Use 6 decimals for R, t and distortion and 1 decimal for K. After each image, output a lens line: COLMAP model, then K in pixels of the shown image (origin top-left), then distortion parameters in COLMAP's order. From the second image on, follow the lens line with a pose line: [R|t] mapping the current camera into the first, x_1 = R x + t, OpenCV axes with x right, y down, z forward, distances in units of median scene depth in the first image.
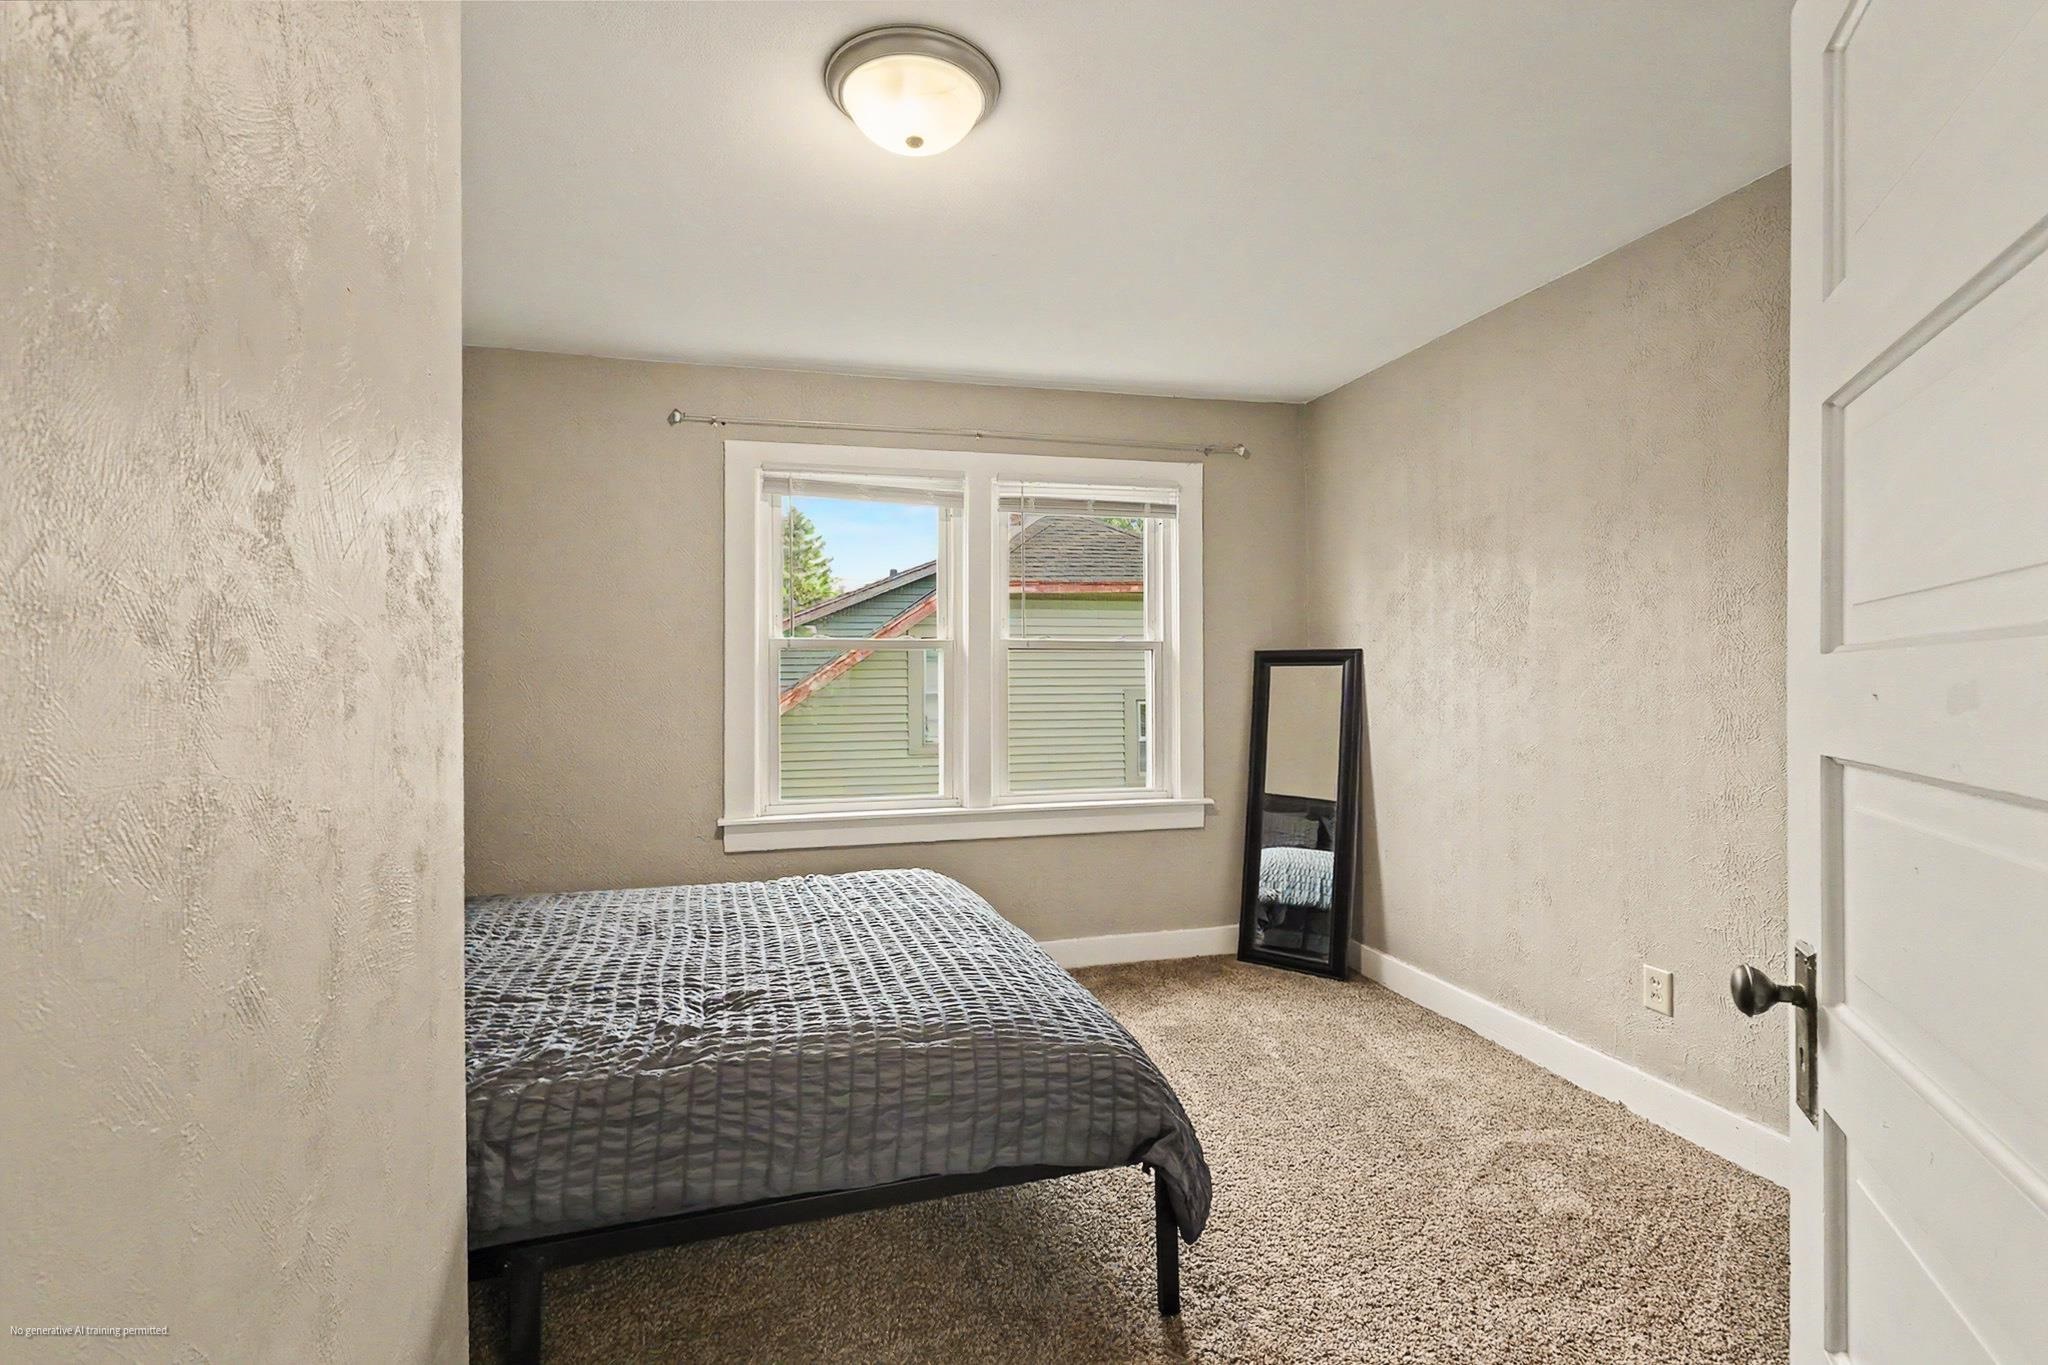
lens RADIAL K [[919.4, 0, 1024.0], [0, 919.4, 682.5], [0, 0, 1]] dist [-0.001569, -0.000591]
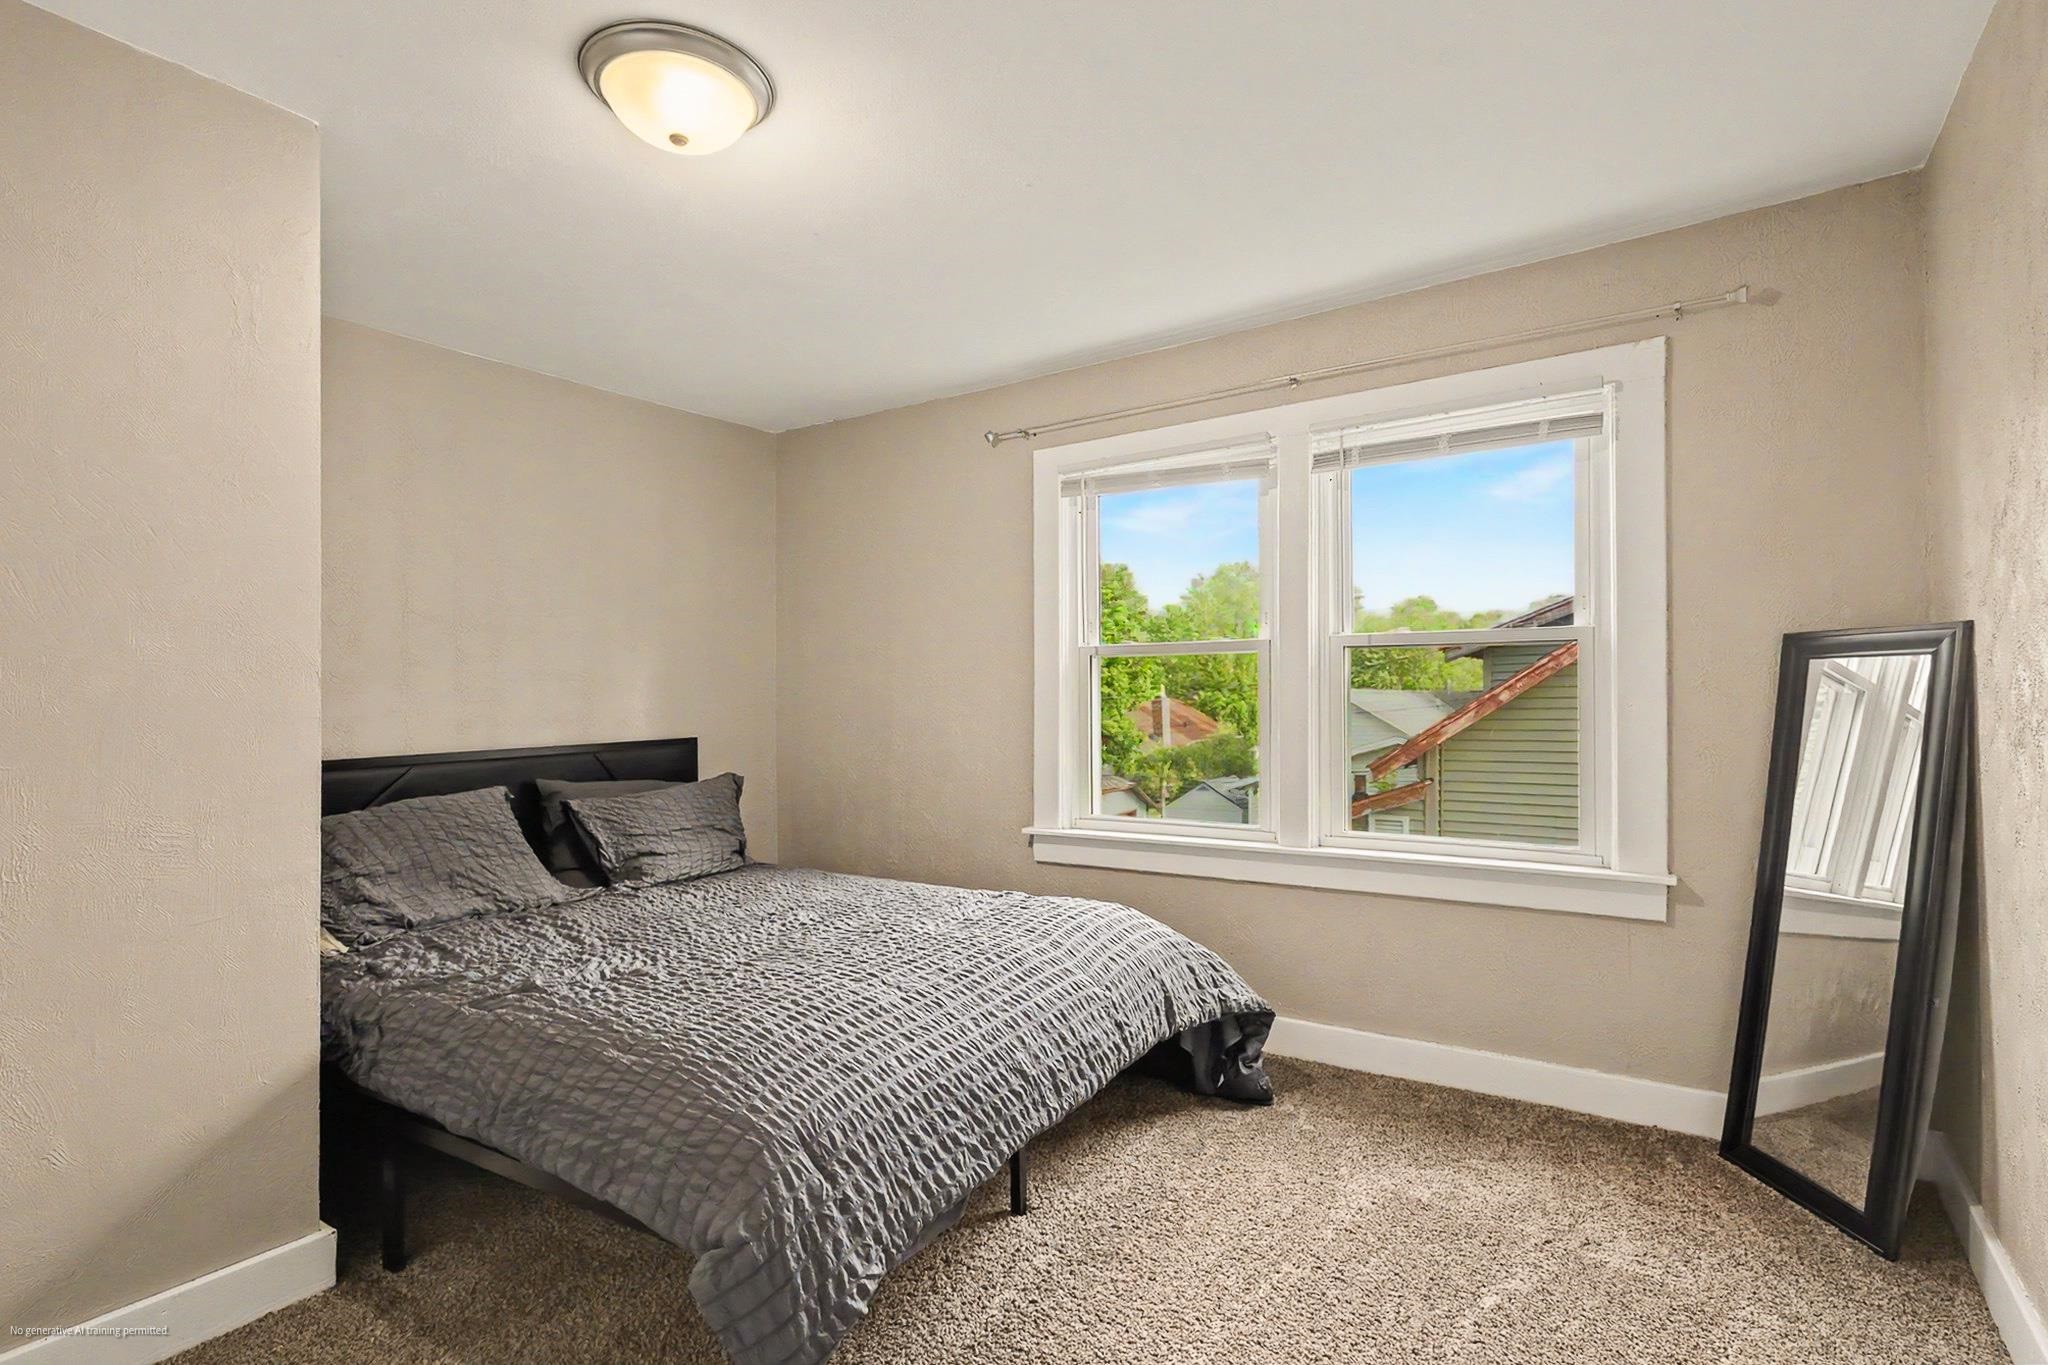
lens RADIAL K [[939.9, 0, 977.6], [0, 939.9, 696.7], [0, 0, 1]] dist [-0.000912, -0.000257]
pose [[0.679062, -0.001459, -0.734079, 0.370014], [0.004206, 0.999989, 0.001903, 0.002461], [0.734069, -0.004380, 0.679061, 0.244861]]
